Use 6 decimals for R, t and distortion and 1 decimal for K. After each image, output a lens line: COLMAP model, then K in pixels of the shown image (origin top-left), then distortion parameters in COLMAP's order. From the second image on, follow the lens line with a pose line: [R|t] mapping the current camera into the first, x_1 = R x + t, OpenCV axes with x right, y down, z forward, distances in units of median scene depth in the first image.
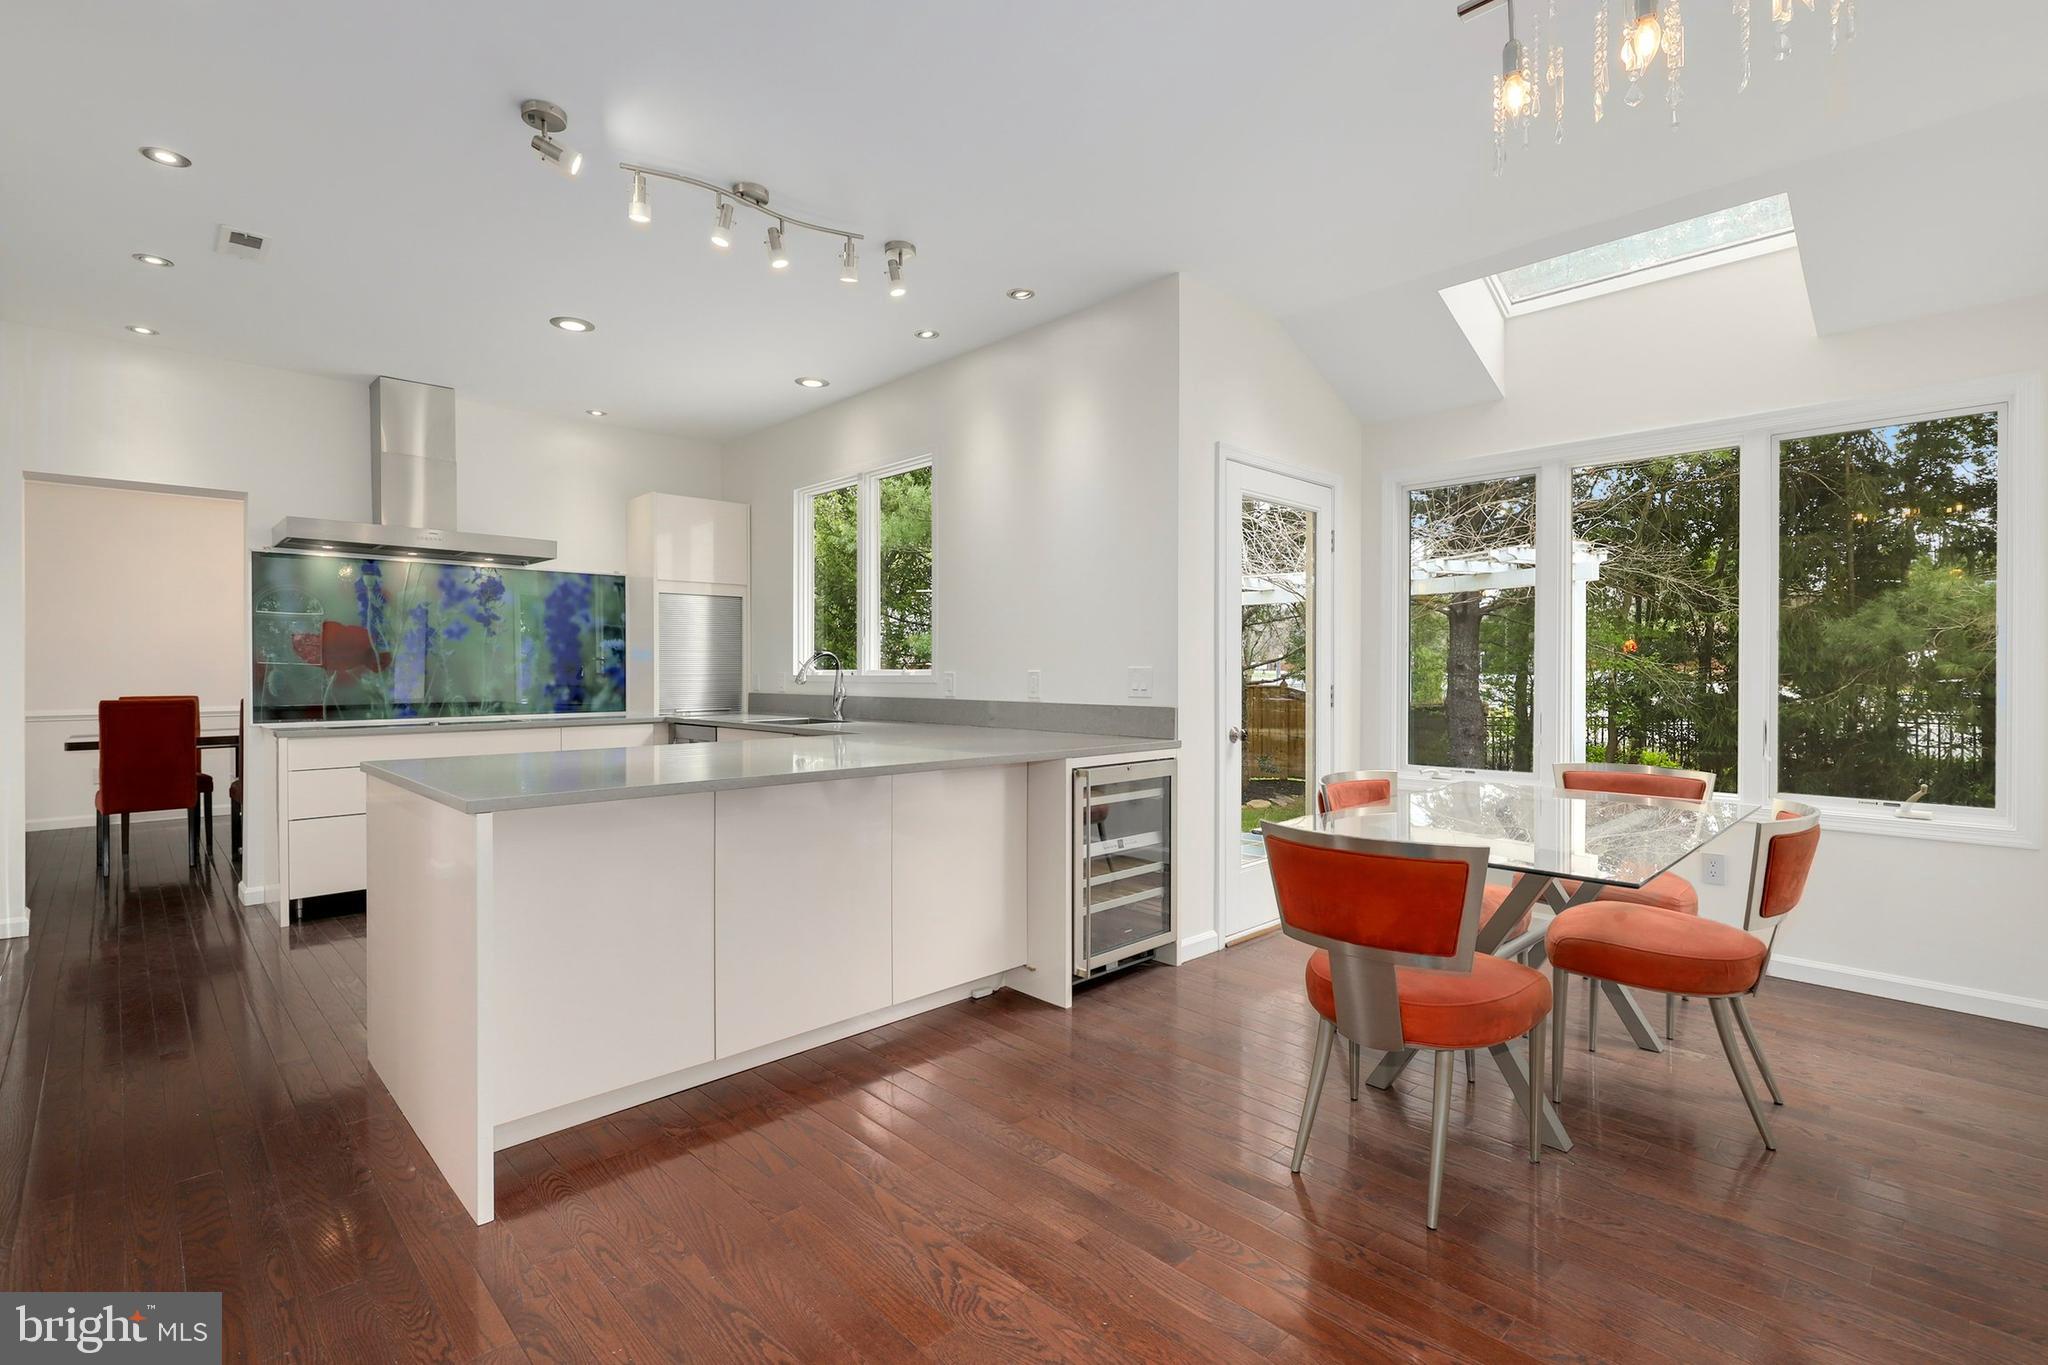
lens RADIAL K [[935.2, 0, 1014.5], [0, 935.2, 681.7], [0, 0, 1]] dist [0.013236, 0.000060]
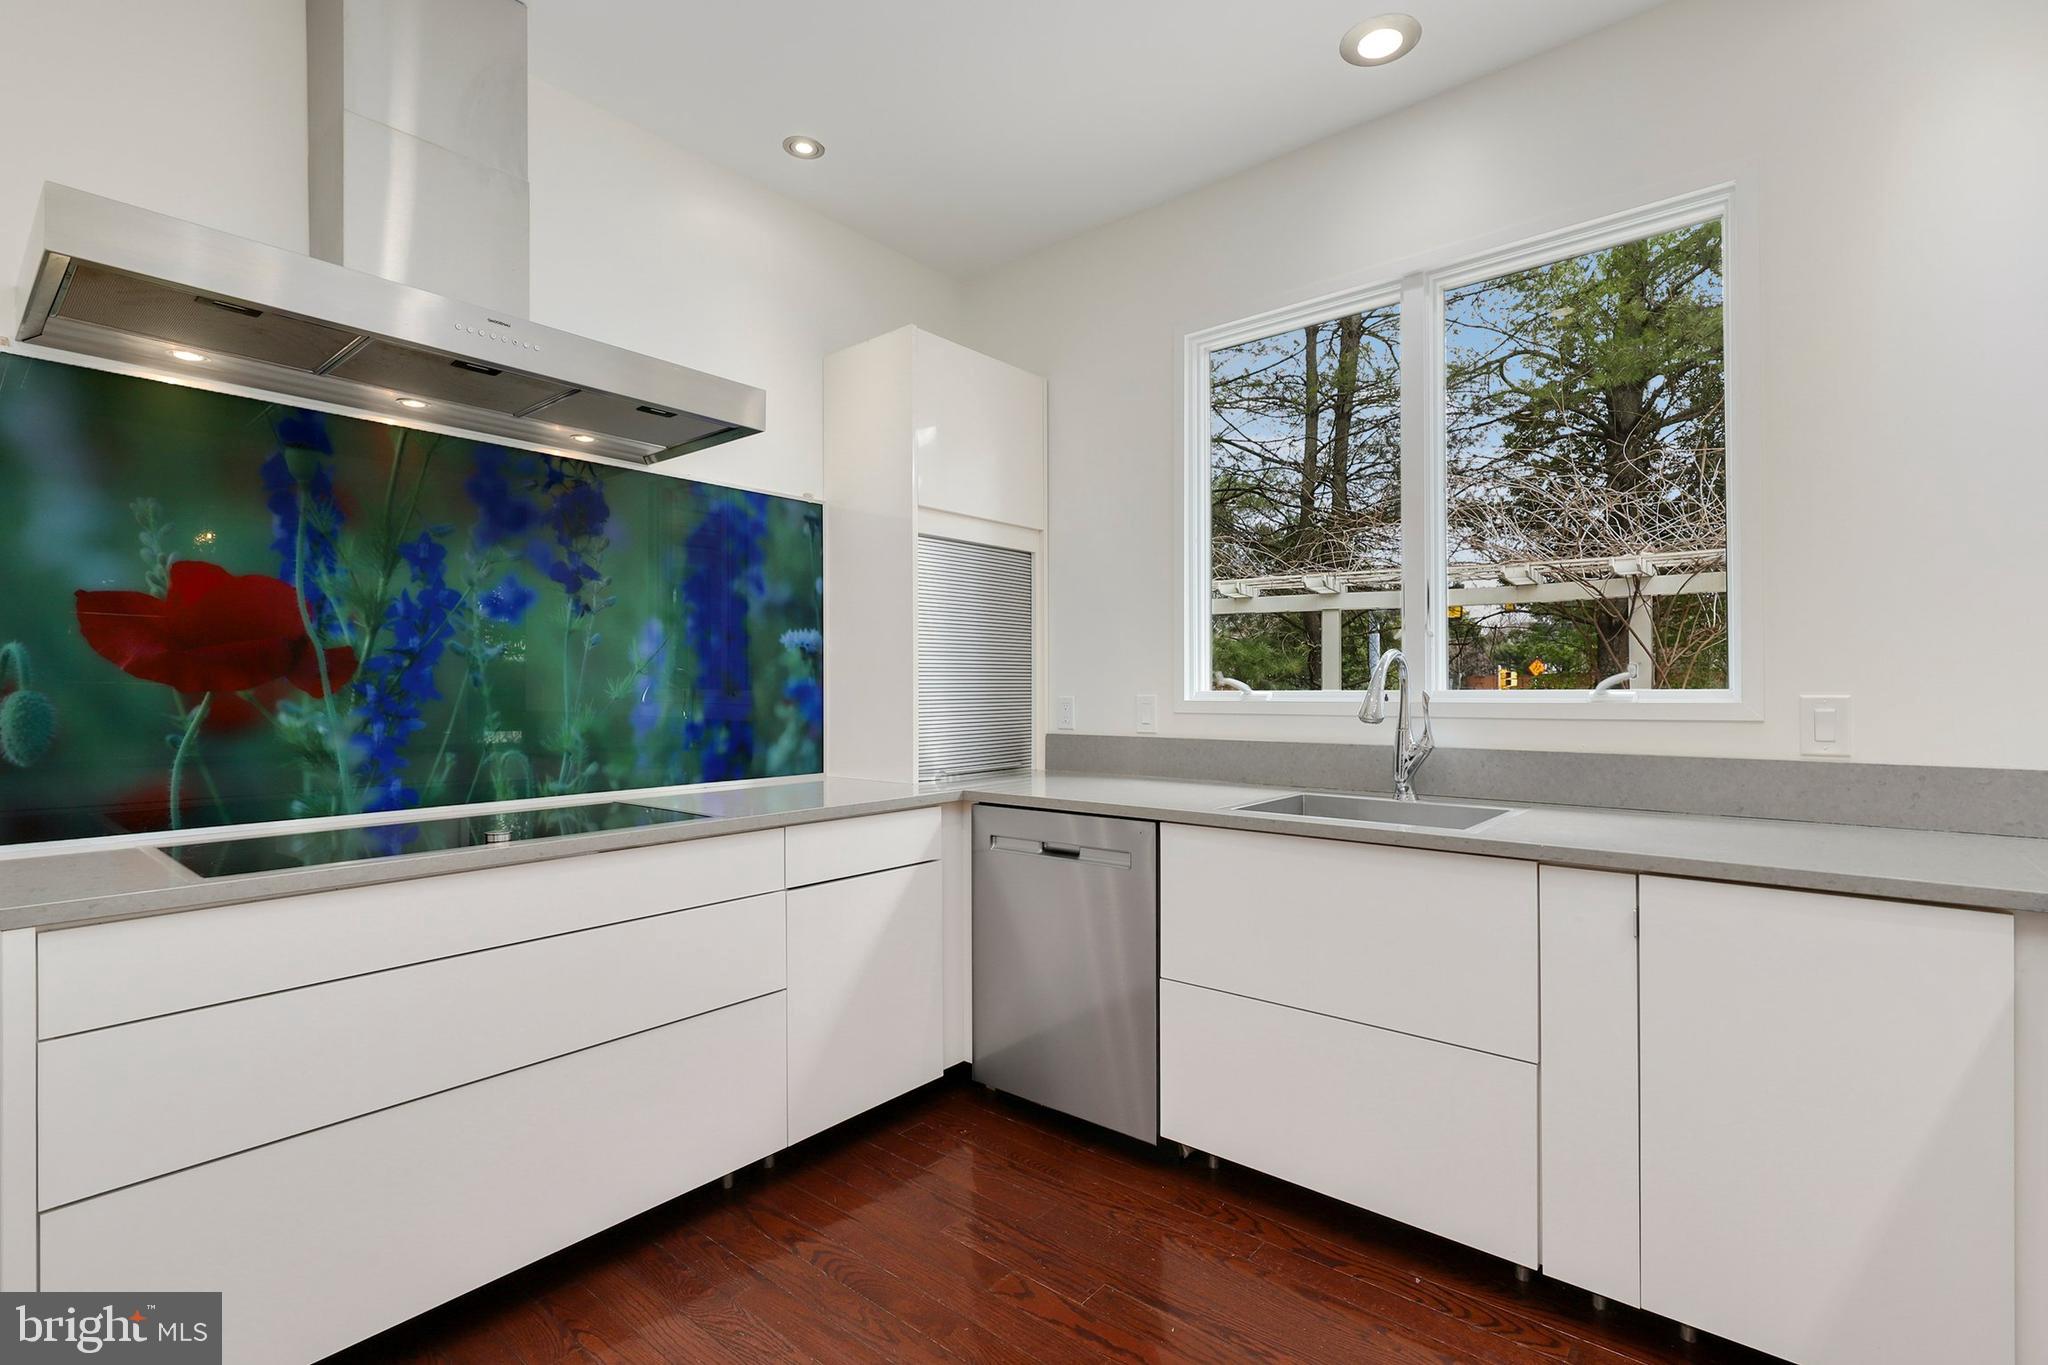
lens RADIAL K [[935.2, 0, 1026.0], [0, 935.2, 688.1], [0, 0, 1]] dist [0.013236, 0.000060]
pose [[0.994434, -0.000450, 0.105360, -0.377621], [0.002100, 0.999877, -0.015550, -0.006023], [-0.105340, 0.015685, 0.994313, 0.512498]]
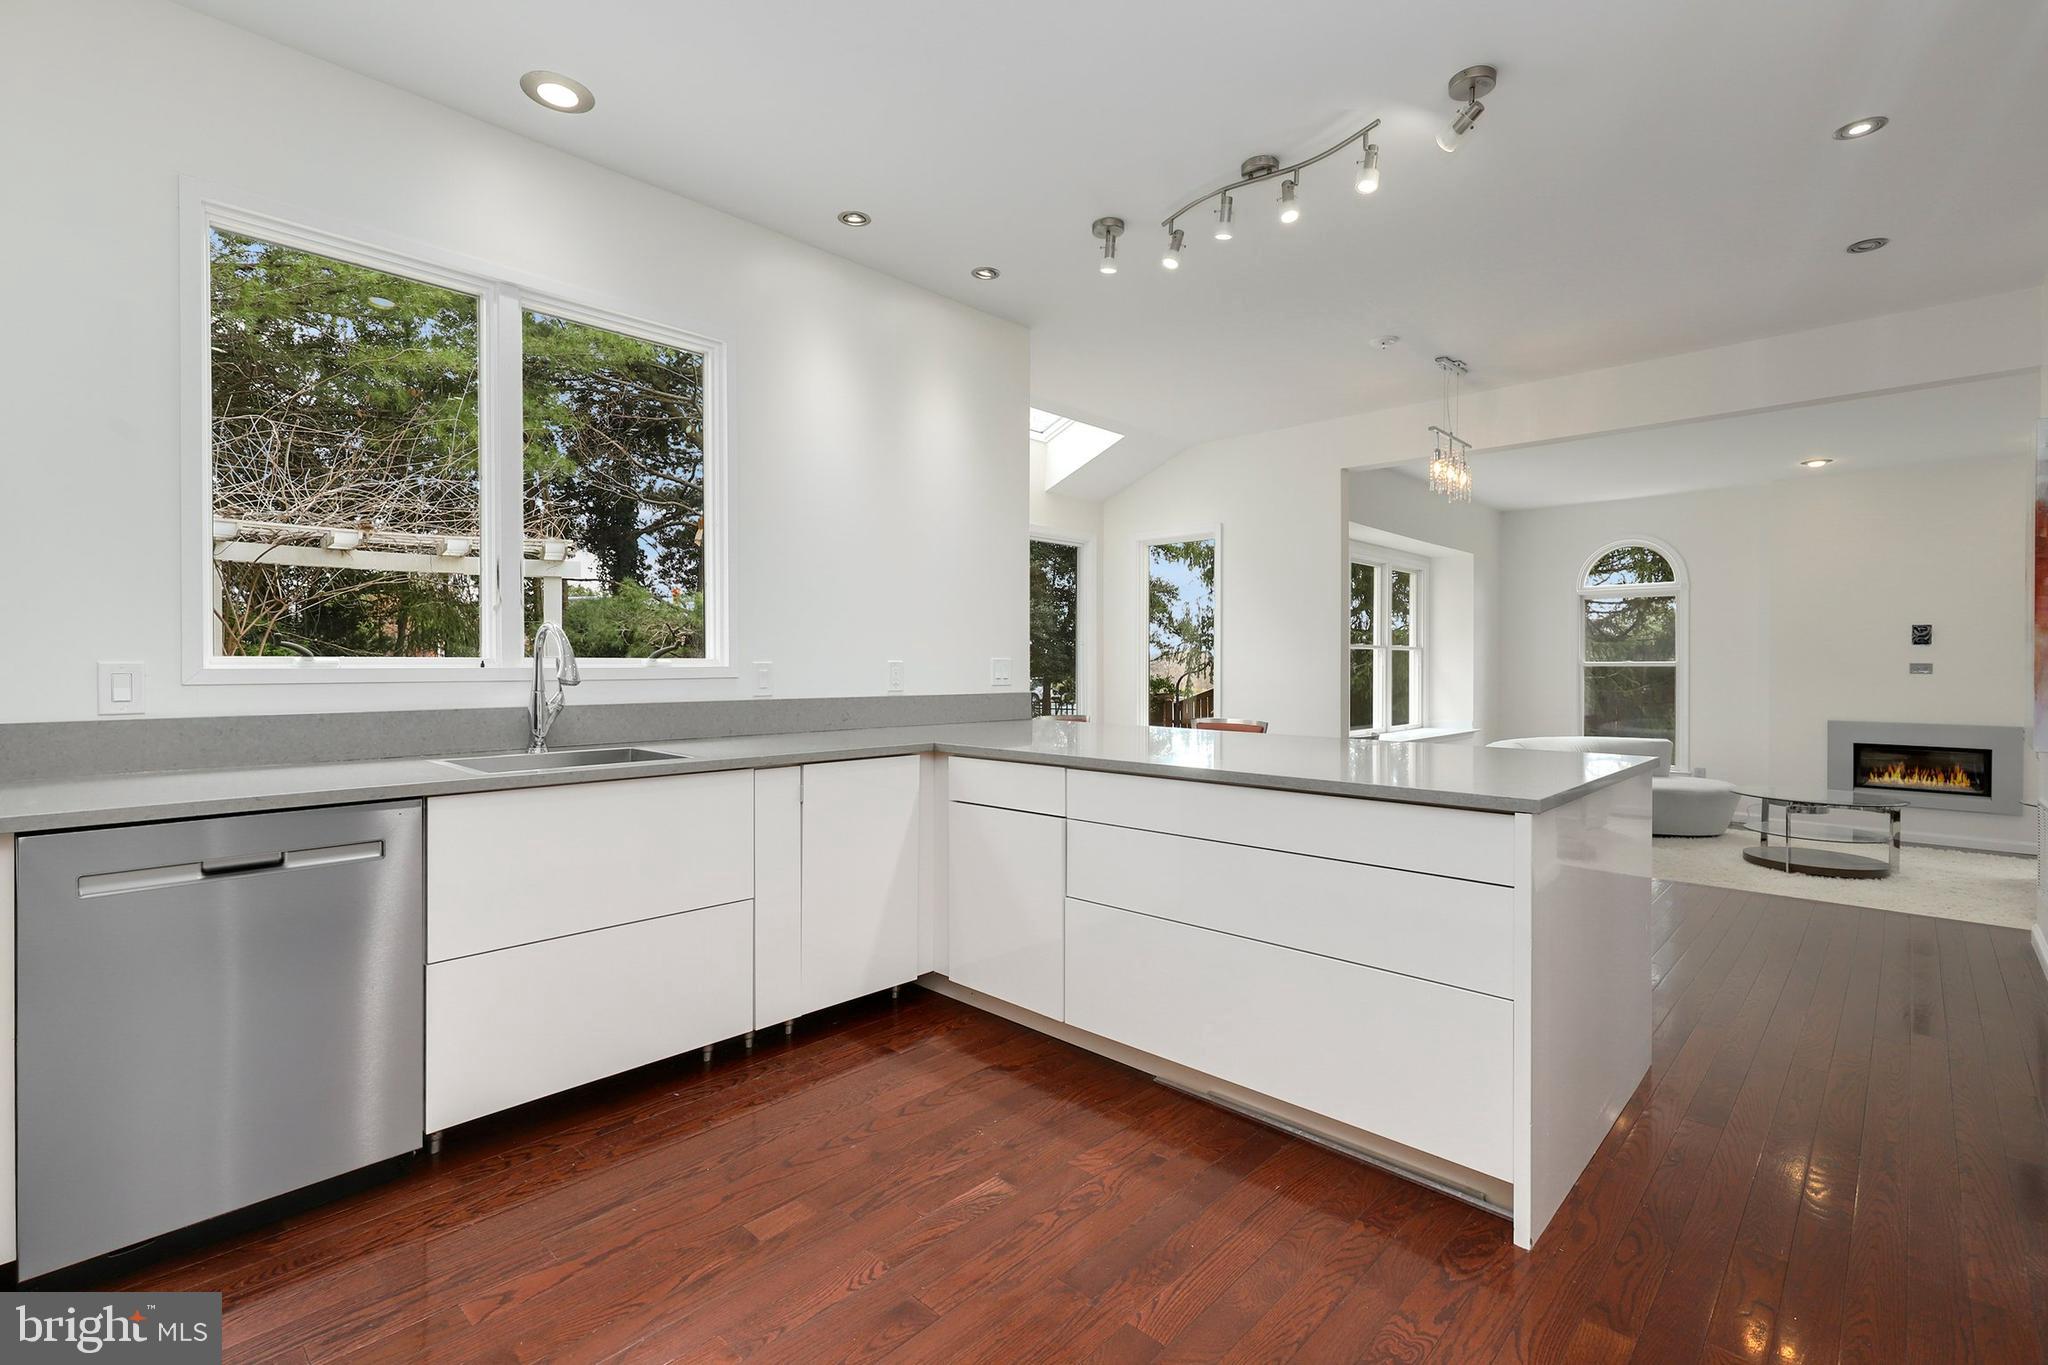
lens RADIAL K [[935.2, 0, 1016.1], [0, 935.2, 673.1], [0, 0, 1]] dist [0.013236, 0.000060]
pose [[-0.032313, -0.010562, 0.999422, -0.651359], [0.008922, 0.999901, 0.010855, -0.006263], [-0.999438, 0.009268, -0.032216, 0.679543]]
